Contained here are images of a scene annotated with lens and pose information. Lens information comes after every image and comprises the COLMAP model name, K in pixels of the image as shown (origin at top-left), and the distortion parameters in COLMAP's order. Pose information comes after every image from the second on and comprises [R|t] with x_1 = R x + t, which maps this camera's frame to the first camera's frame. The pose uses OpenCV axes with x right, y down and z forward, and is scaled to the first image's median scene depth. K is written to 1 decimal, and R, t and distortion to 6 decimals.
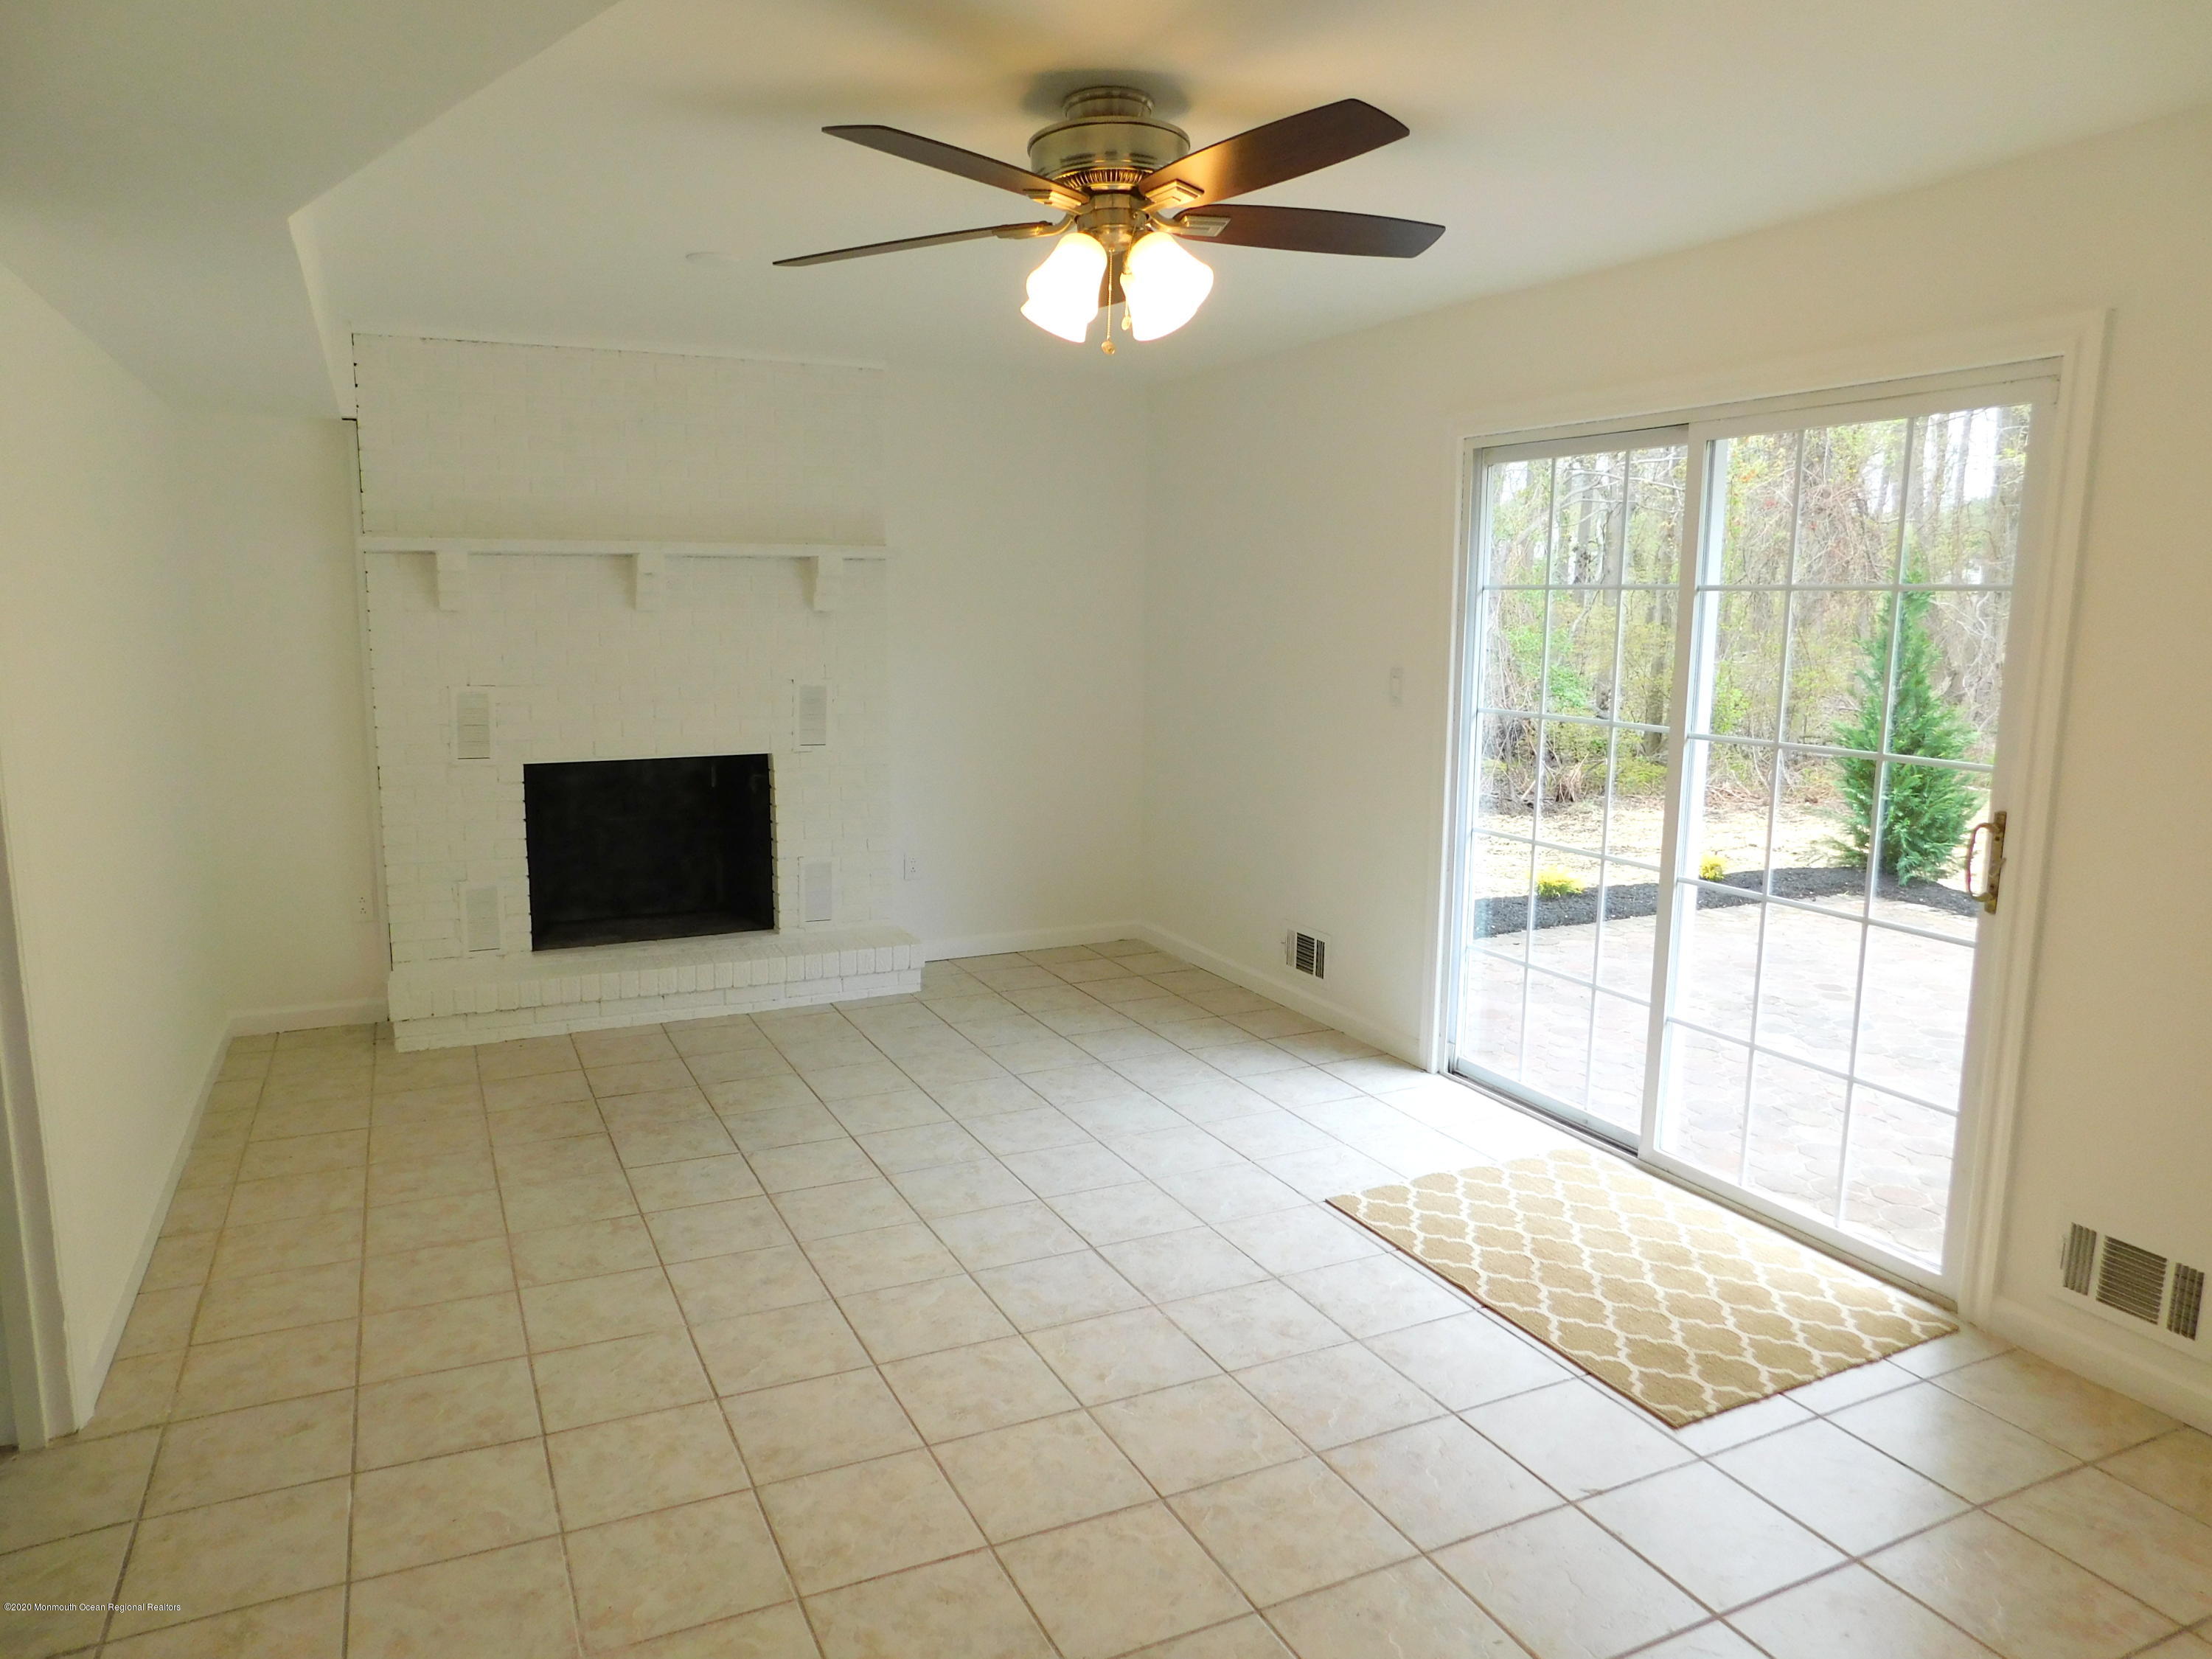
lens RADIAL K [[1463.5, 0, 1108.8], [0, 1463.5, 830.4], [0, 0, 1]] dist [-0.067243, 0.053196]
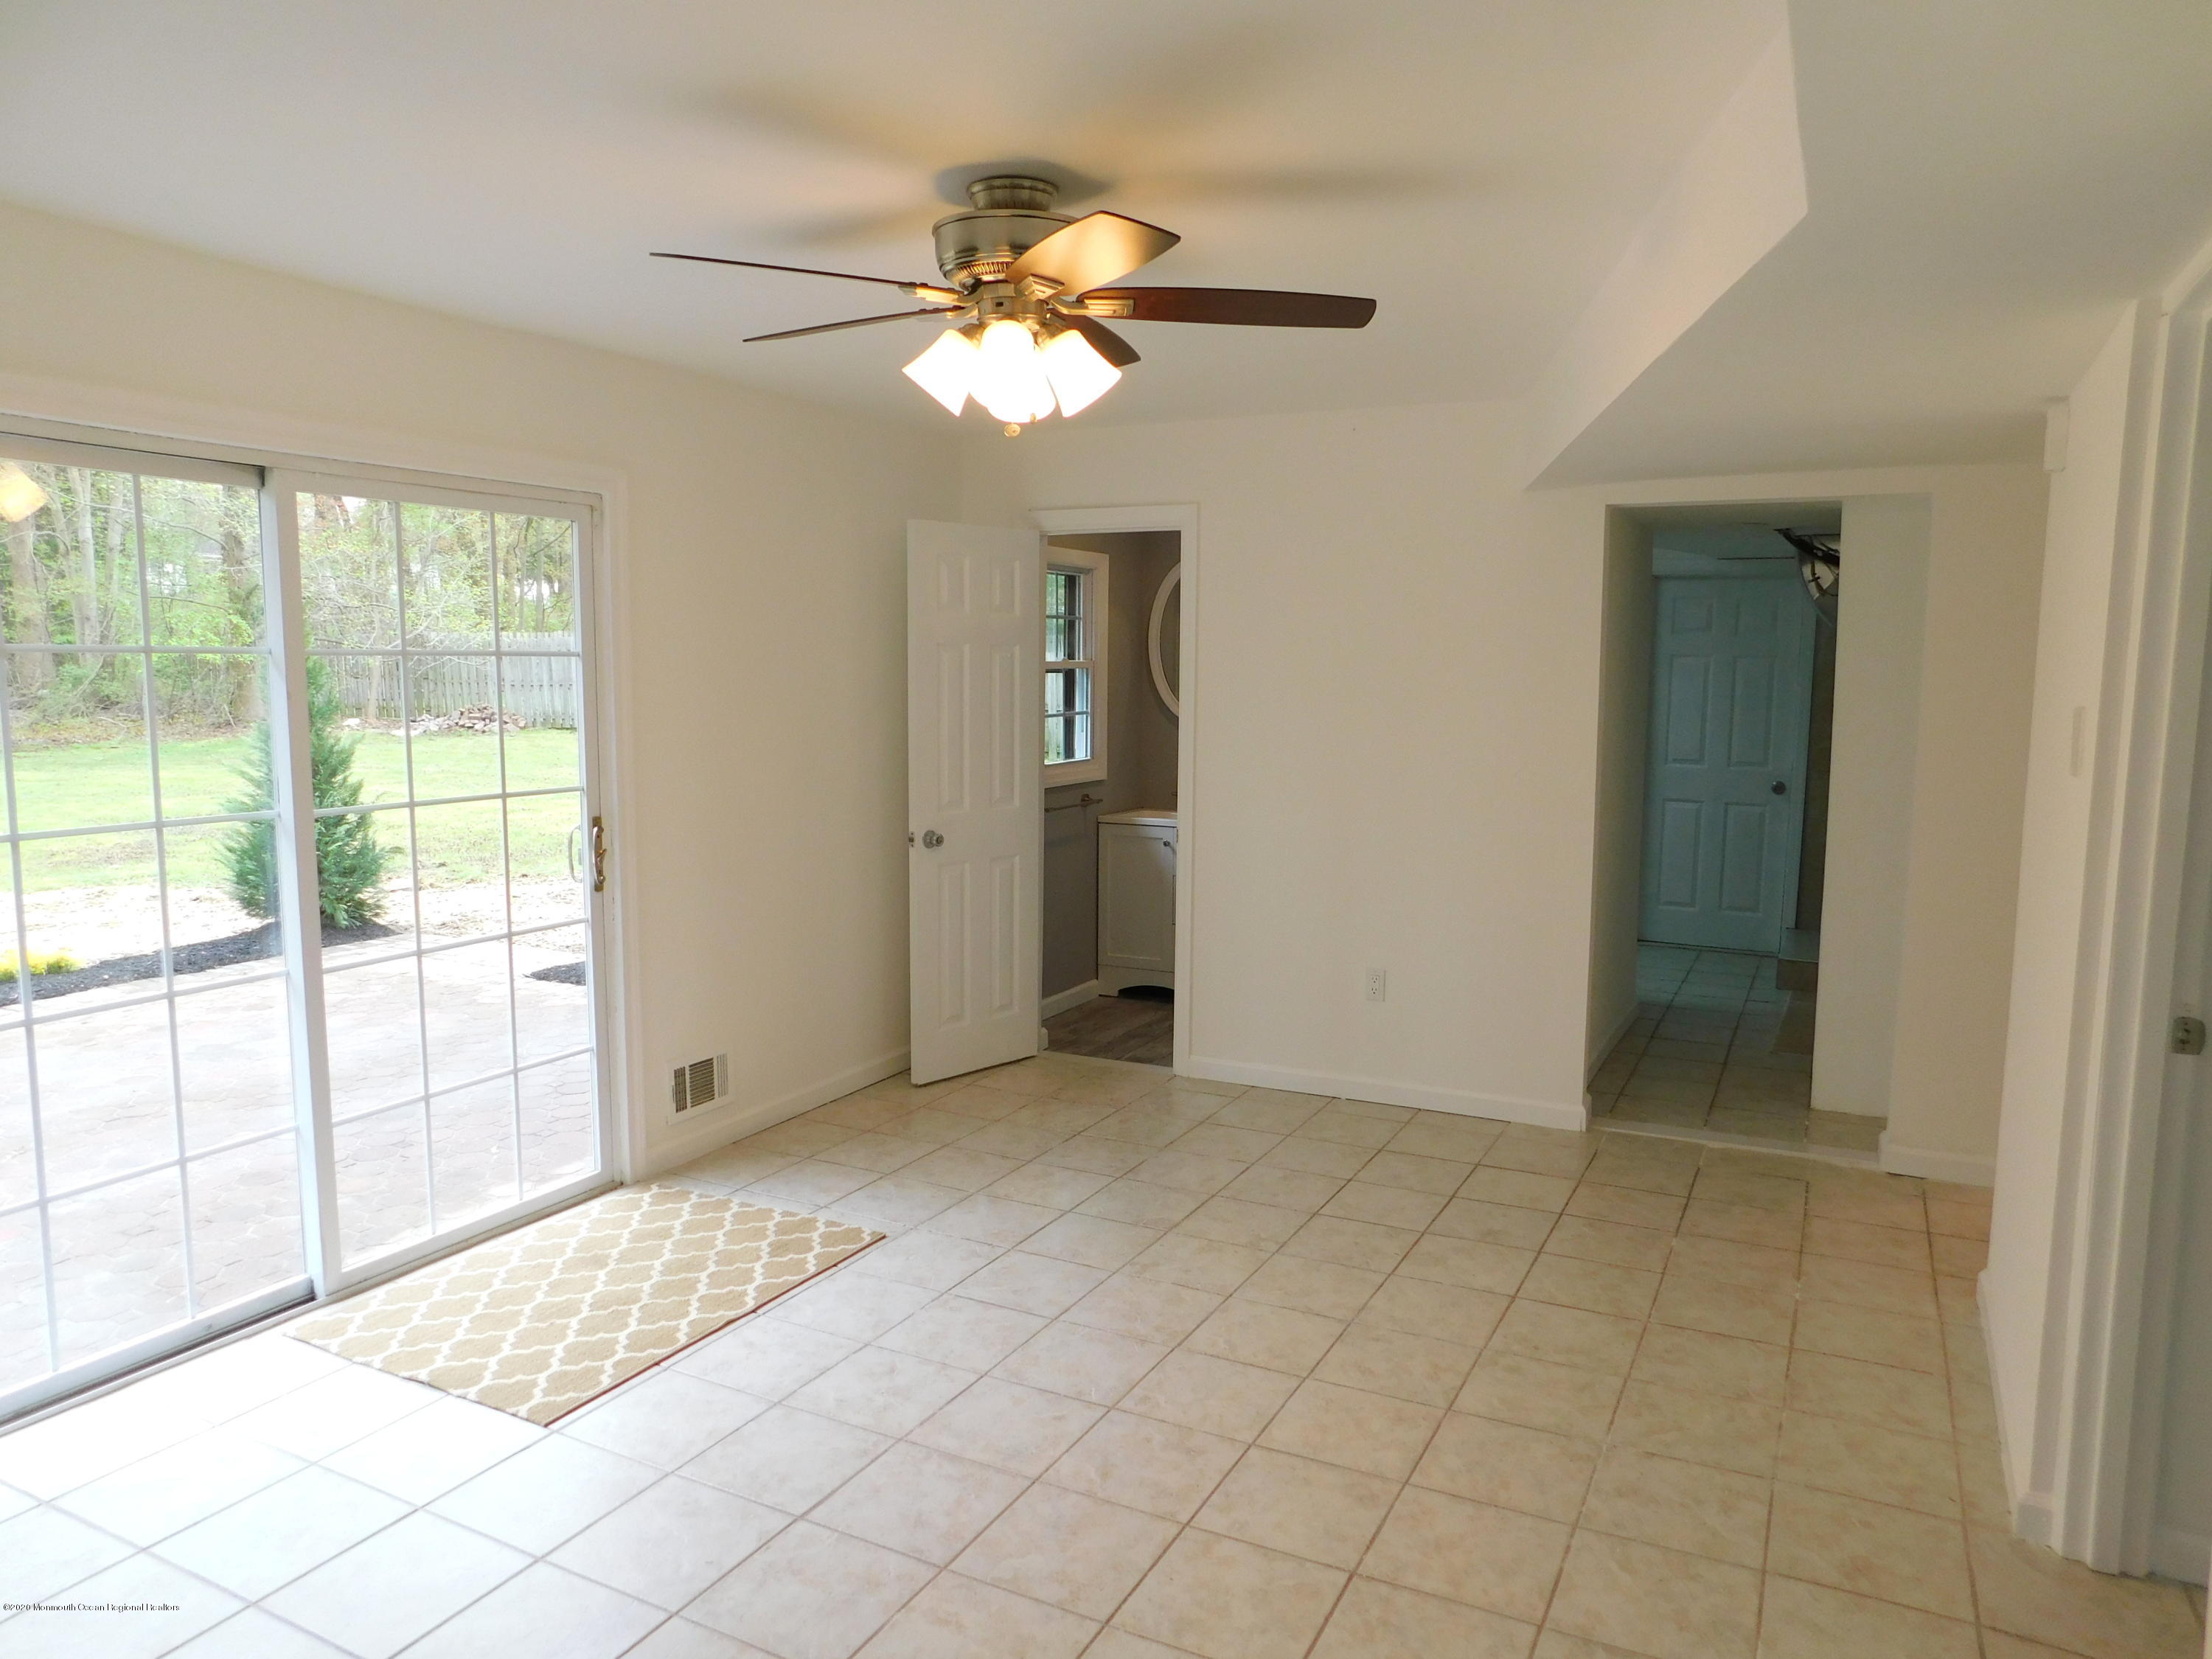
lens RADIAL K [[1463.5, 0, 1103.1], [0, 1463.5, 835.8], [0, 0, 1]] dist [-0.067243, 0.053196]
pose [[-0.593645, -0.105764, 0.797747, -0.757219], [0.113372, 0.970447, 0.213026, -0.230874], [-0.796701, 0.216905, -0.564110, 1.374501]]
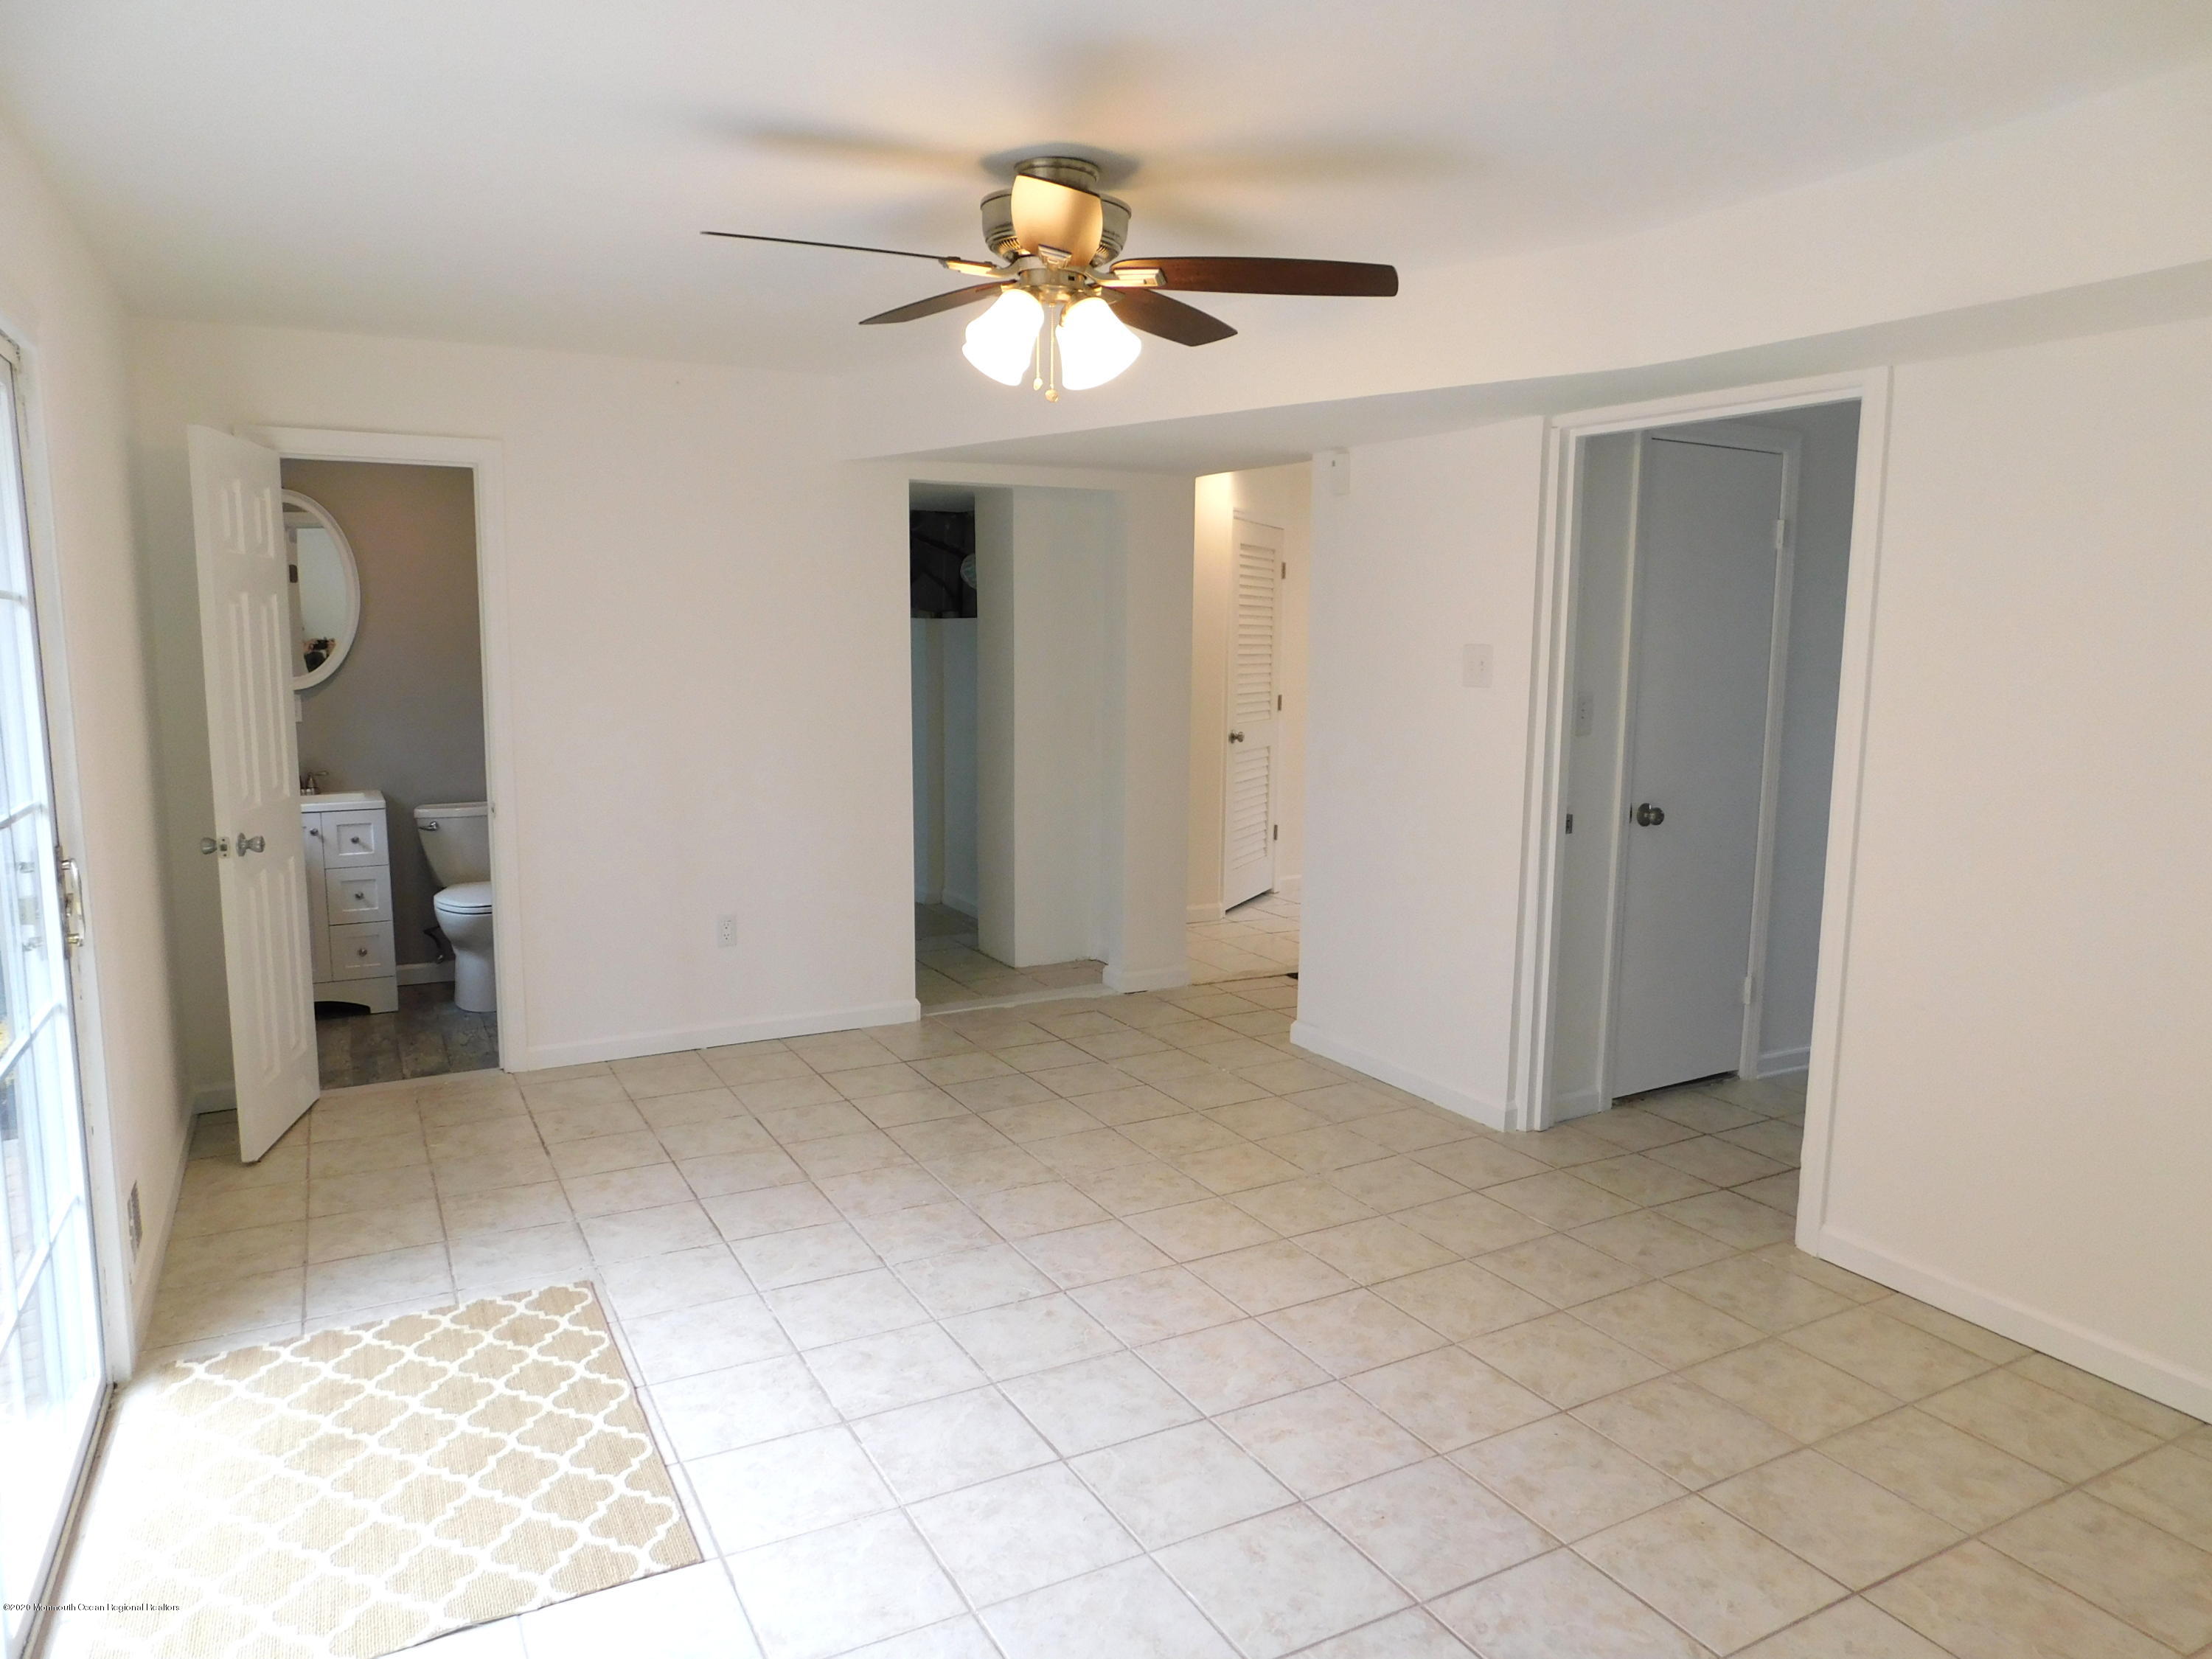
lens RADIAL K [[1463.5, 0, 1107.8], [0, 1463.5, 823.2], [0, 0, 1]] dist [-0.067243, 0.053196]
pose [[-0.999049, -0.010461, -0.042331, 0.000940], [-0.022014, 0.958998, 0.282555, -0.290784], [0.037640, 0.283218, -0.958317, 1.849434]]
